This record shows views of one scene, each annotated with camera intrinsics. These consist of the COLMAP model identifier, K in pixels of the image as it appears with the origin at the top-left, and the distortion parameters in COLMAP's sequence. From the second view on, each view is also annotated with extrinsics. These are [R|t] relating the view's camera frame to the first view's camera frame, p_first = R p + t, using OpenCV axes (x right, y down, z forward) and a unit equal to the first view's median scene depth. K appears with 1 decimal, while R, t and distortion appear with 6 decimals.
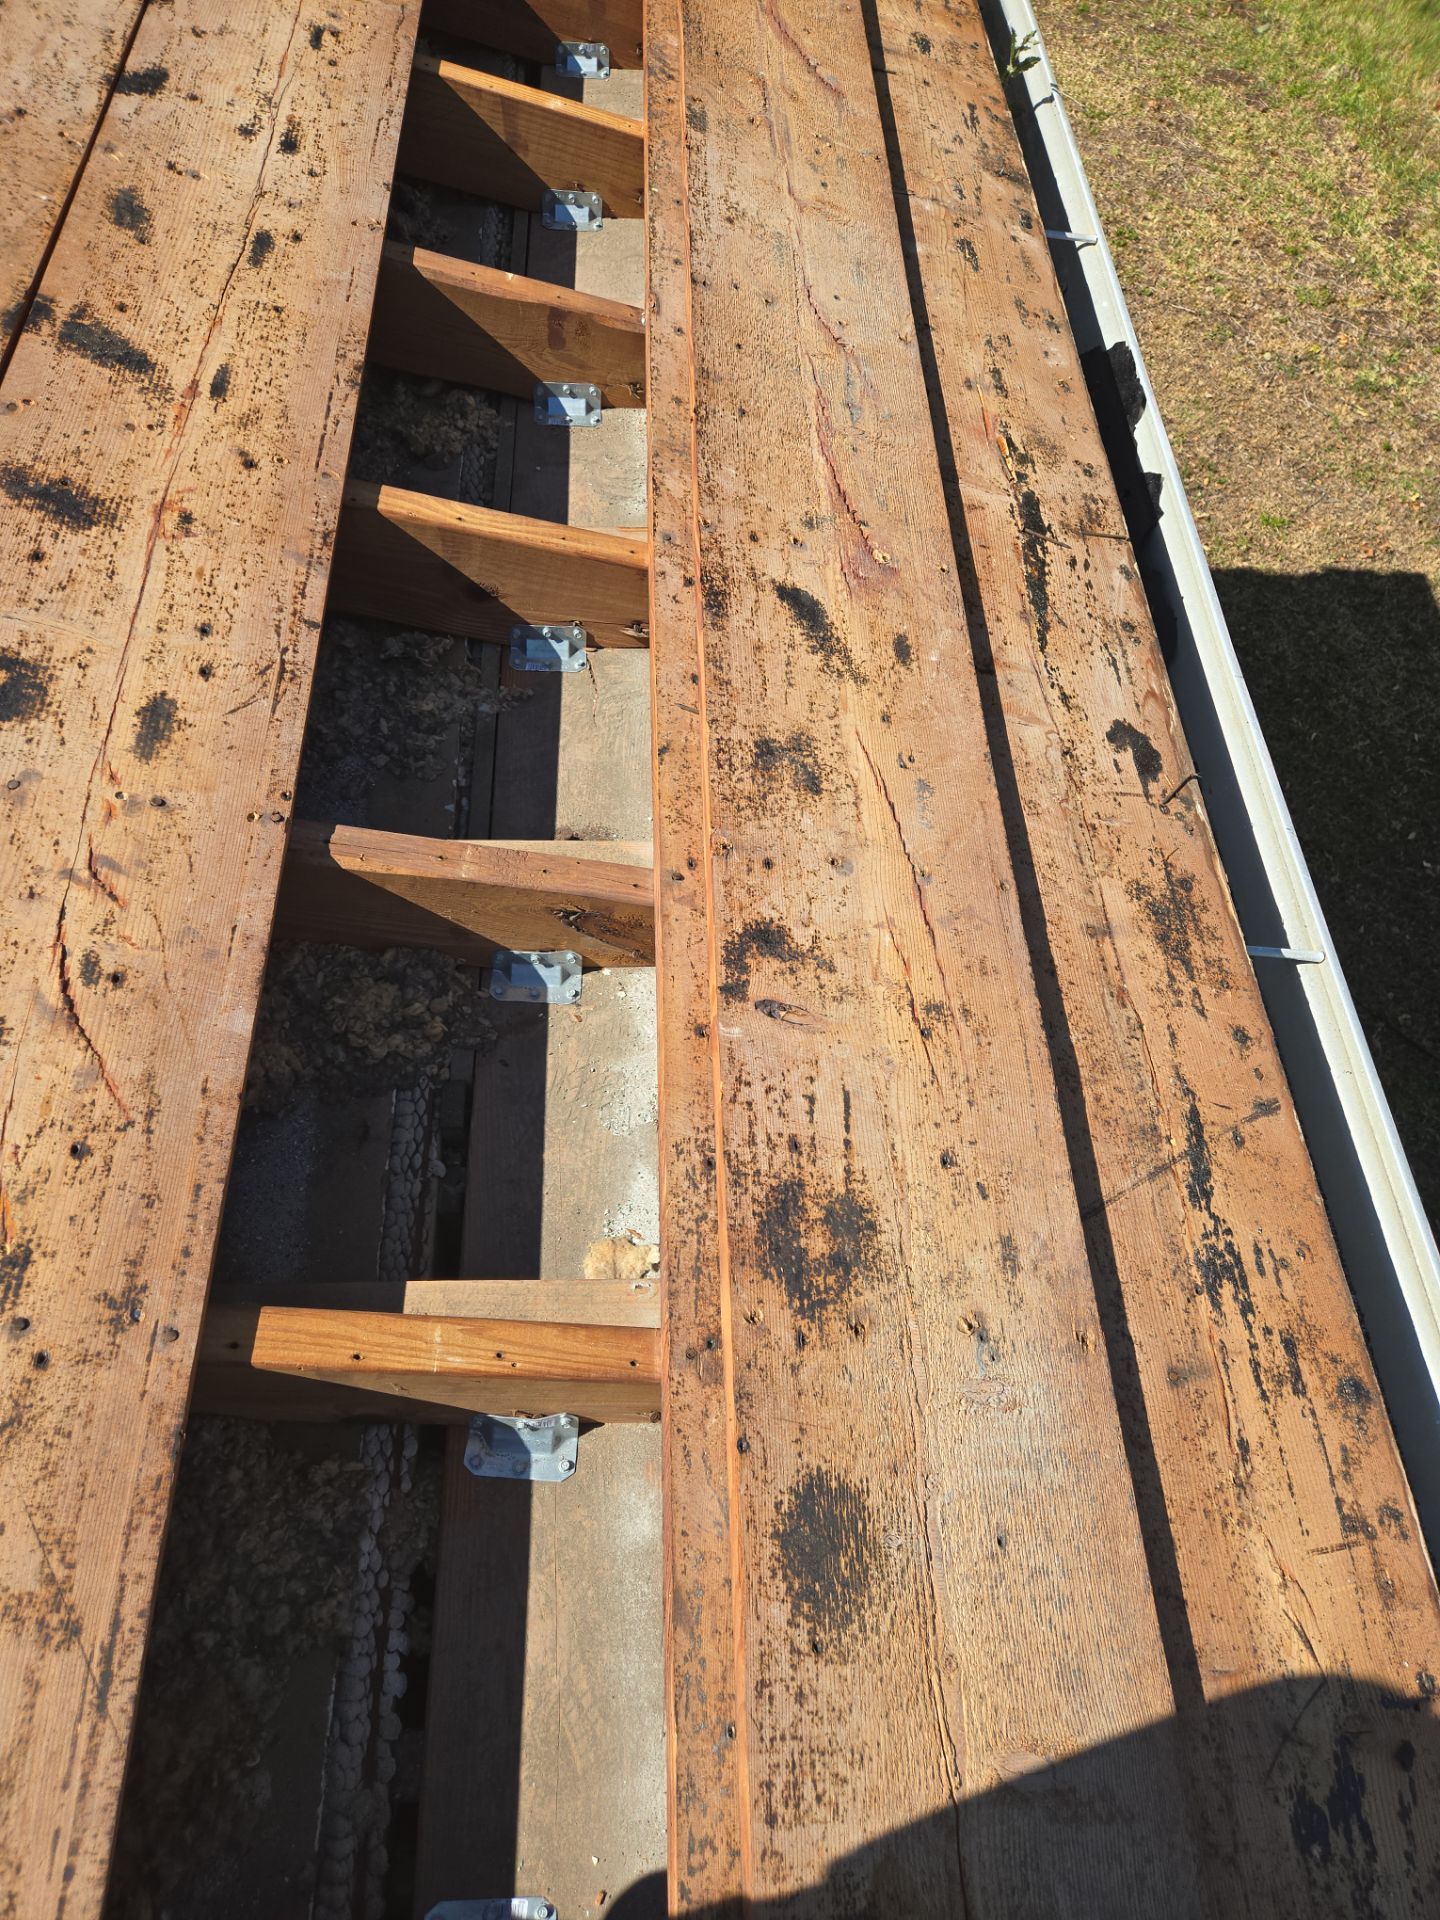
lens RADIAL K [[1241.3, 0, 708.0], [0, 1241.3, 954.2], [0, 0, 1]] dist [0.067675, -0.062045]
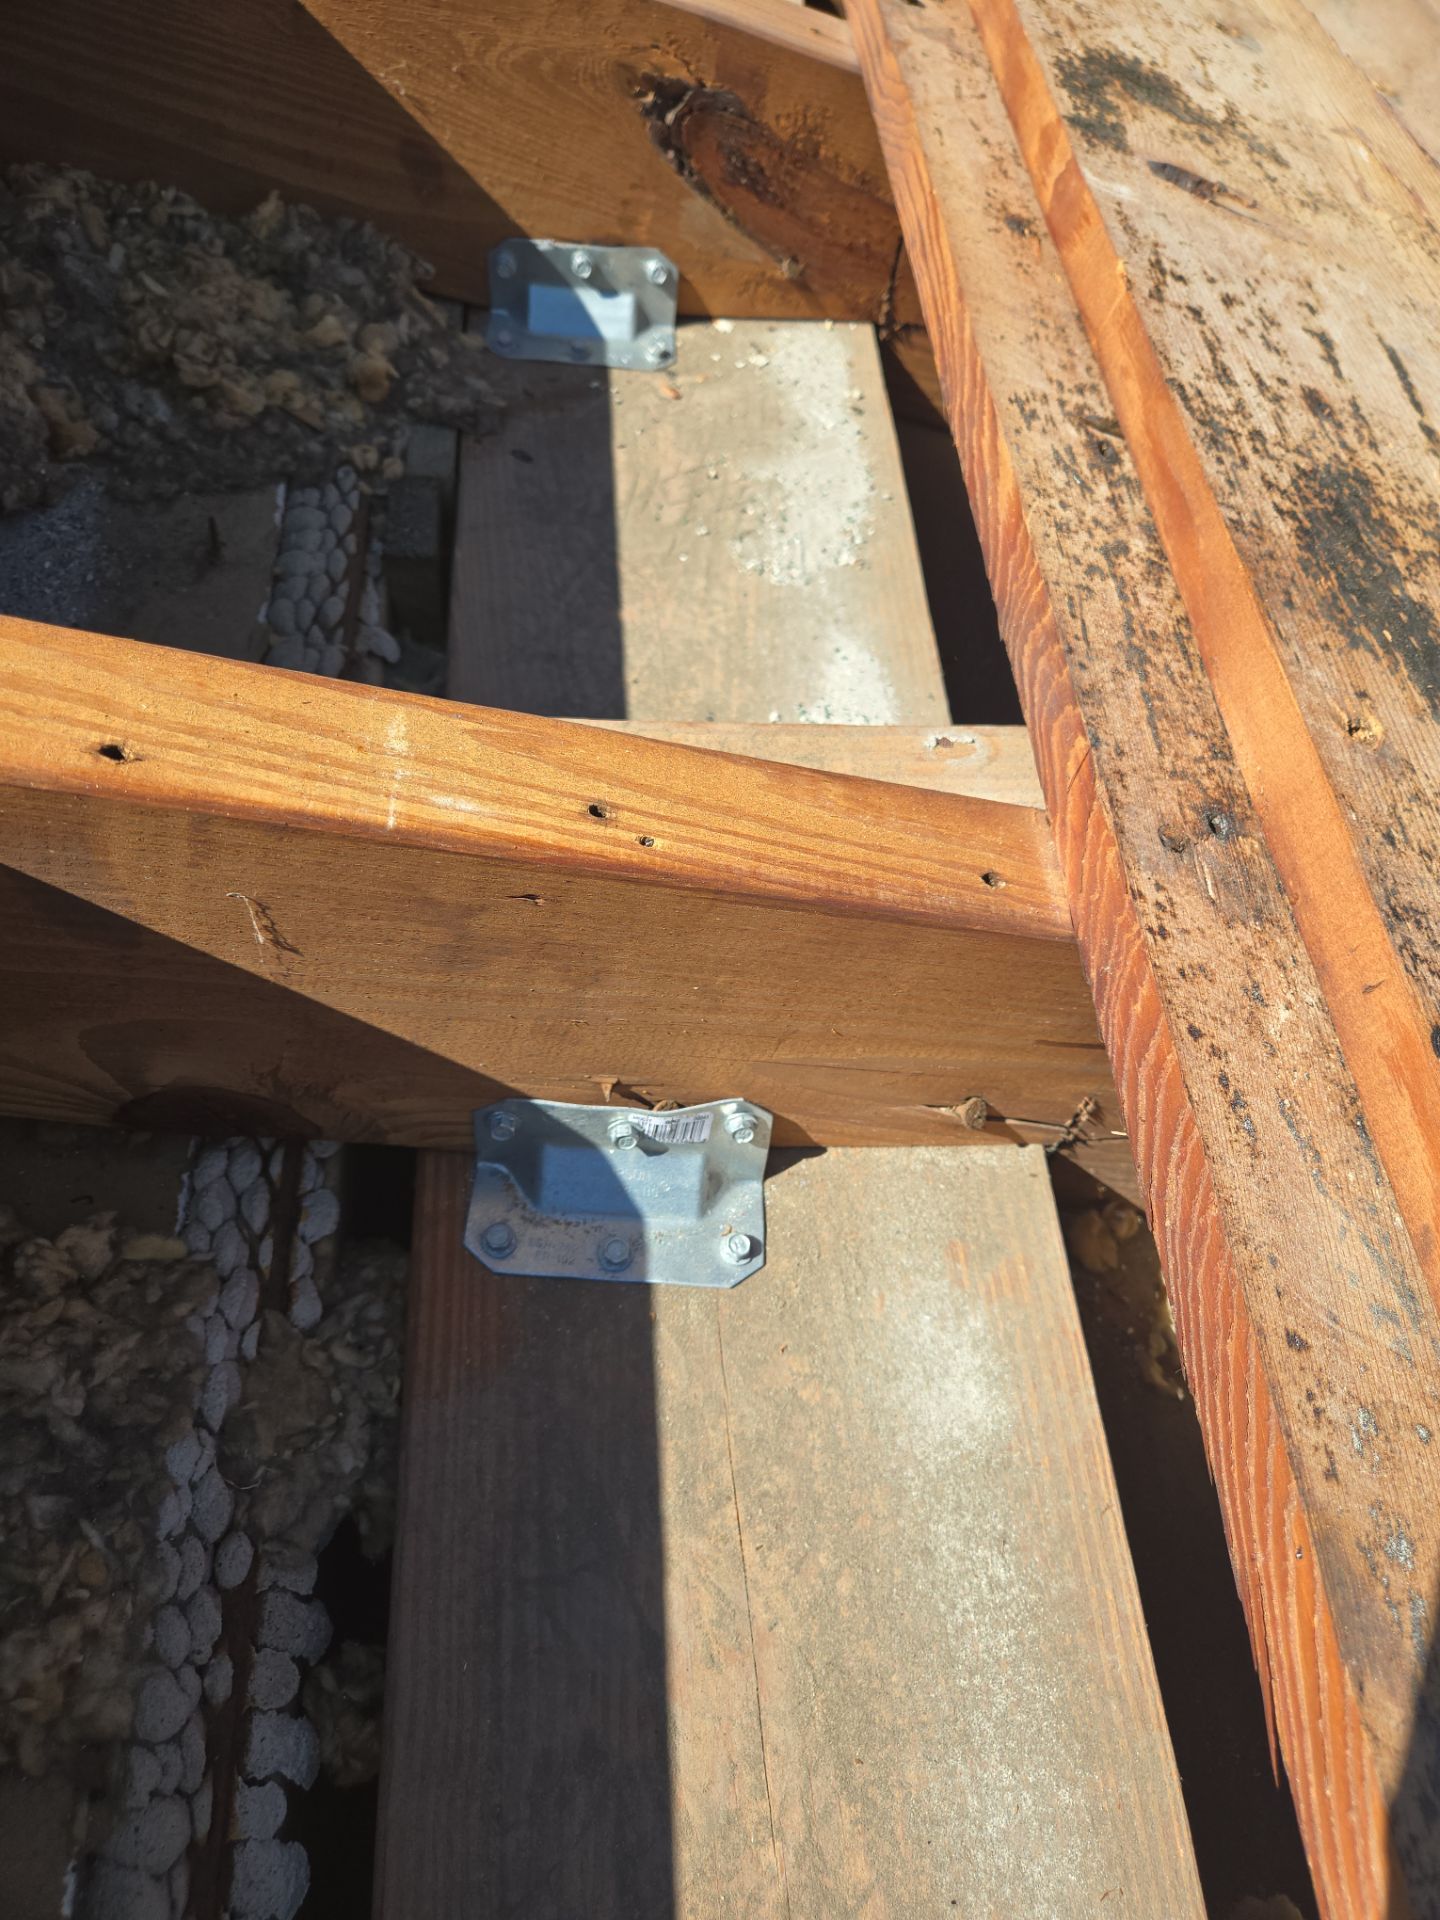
lens RADIAL K [[1243.4, 0, 693.7], [0, 1243.4, 939.5], [0, 0, 1]] dist [0.058815, -0.066766]
pose [[0.999004, -0.010393, 0.043397, -0.143919], [0.011953, 0.999286, -0.035830, 0.333309], [-0.042994, 0.036313, 0.998415, 0.633548]]
